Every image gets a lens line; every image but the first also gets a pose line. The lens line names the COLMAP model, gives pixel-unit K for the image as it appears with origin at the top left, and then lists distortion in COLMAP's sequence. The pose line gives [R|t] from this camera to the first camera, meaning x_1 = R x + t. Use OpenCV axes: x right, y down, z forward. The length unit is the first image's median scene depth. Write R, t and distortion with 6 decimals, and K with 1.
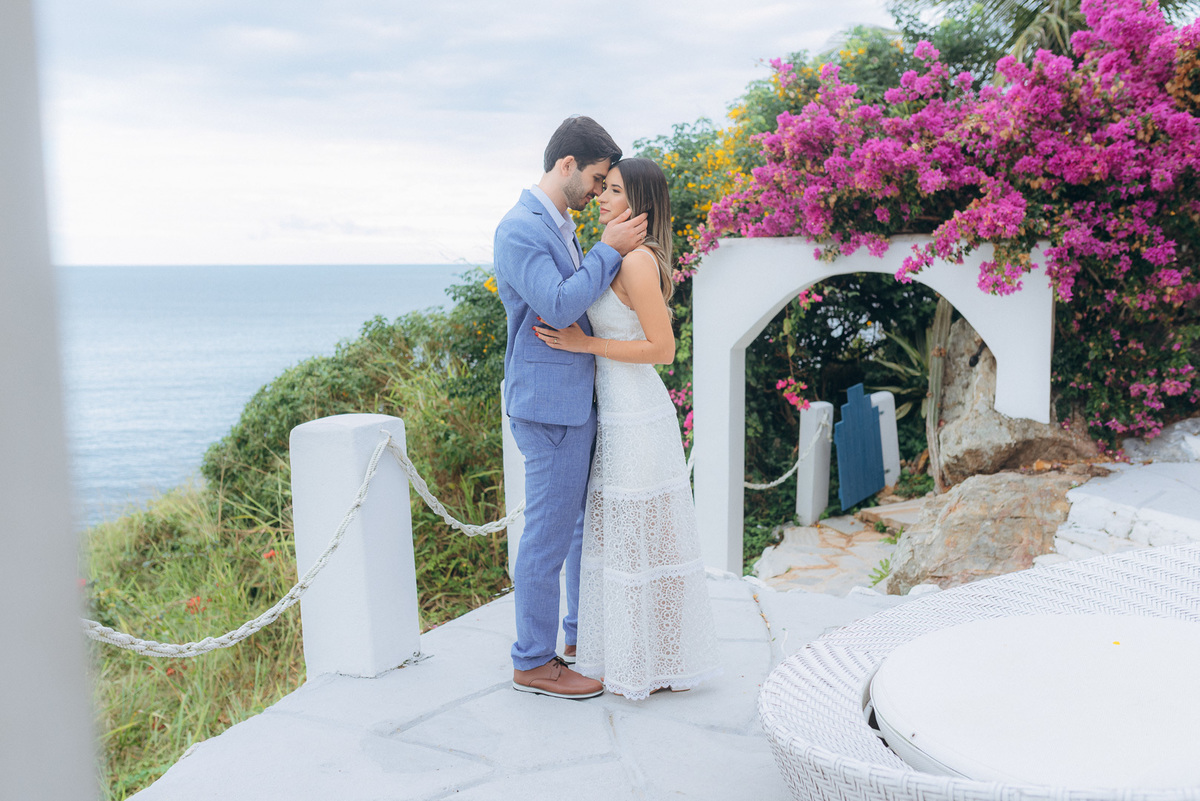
lens RADIAL K [[1149.4, 0, 589.9], [0, 1149.4, 406.0], [0, 0, 1]] dist [-0.032790, 0.087205]
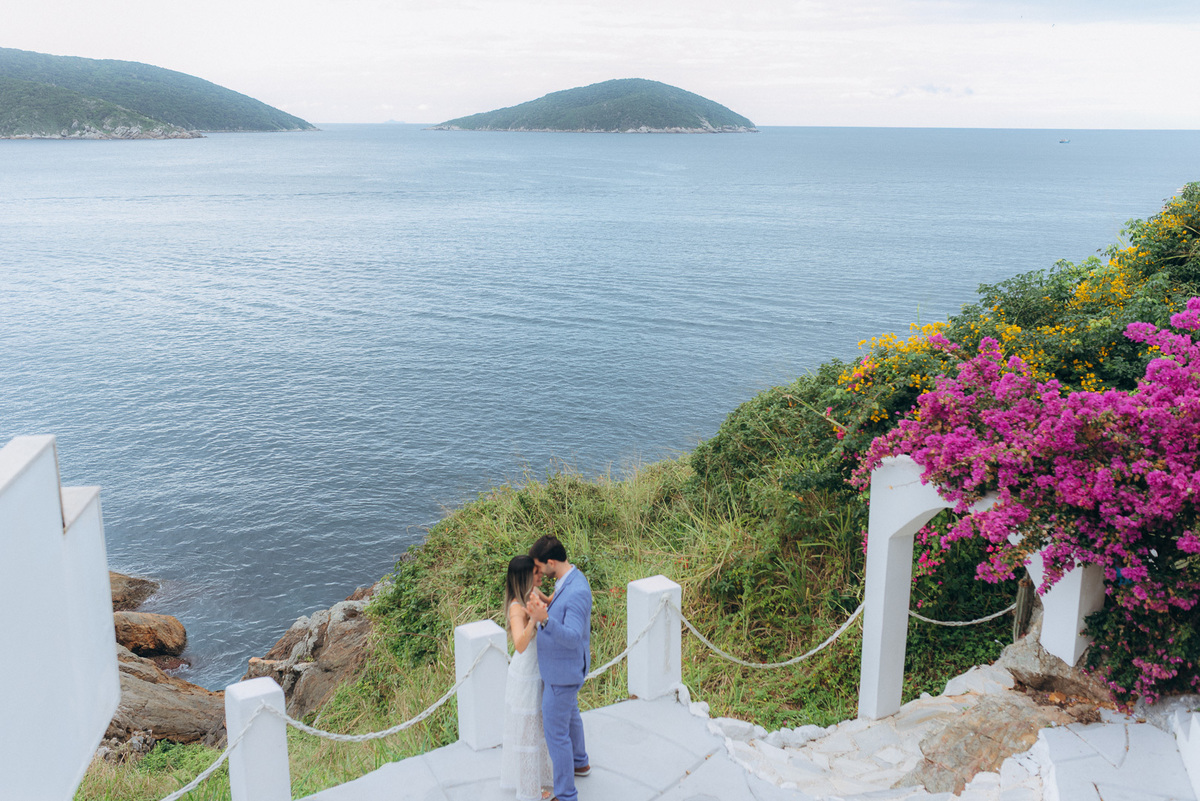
lens RADIAL K [[1149.4, 0, 589.9], [0, 1149.4, 406.0], [0, 0, 1]] dist [-0.032790, 0.087205]
pose [[0.821929, 0.141331, -0.551777, 0.609069], [-0.071807, 0.986709, 0.145769, -0.409909], [0.565045, -0.080190, 0.821154, -0.320629]]
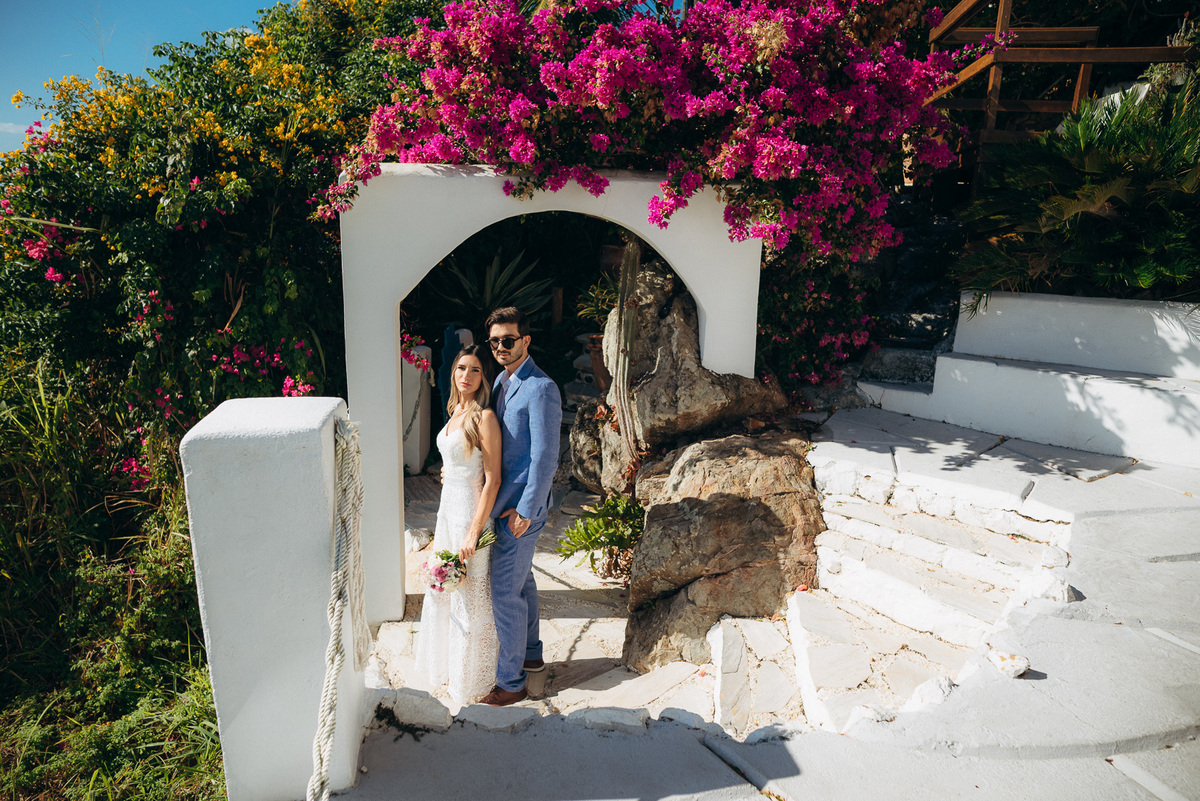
lens RADIAL K [[819.0, 0, 607.1], [0, 819.0, 416.4], [0, 0, 1]] dist [-0.099149, 0.107826]
pose [[0.818707, -0.130800, 0.559116, -0.085181], [0.050220, 0.986289, 0.157198, -0.065018], [-0.572012, -0.100620, 0.814050, 0.500395]]
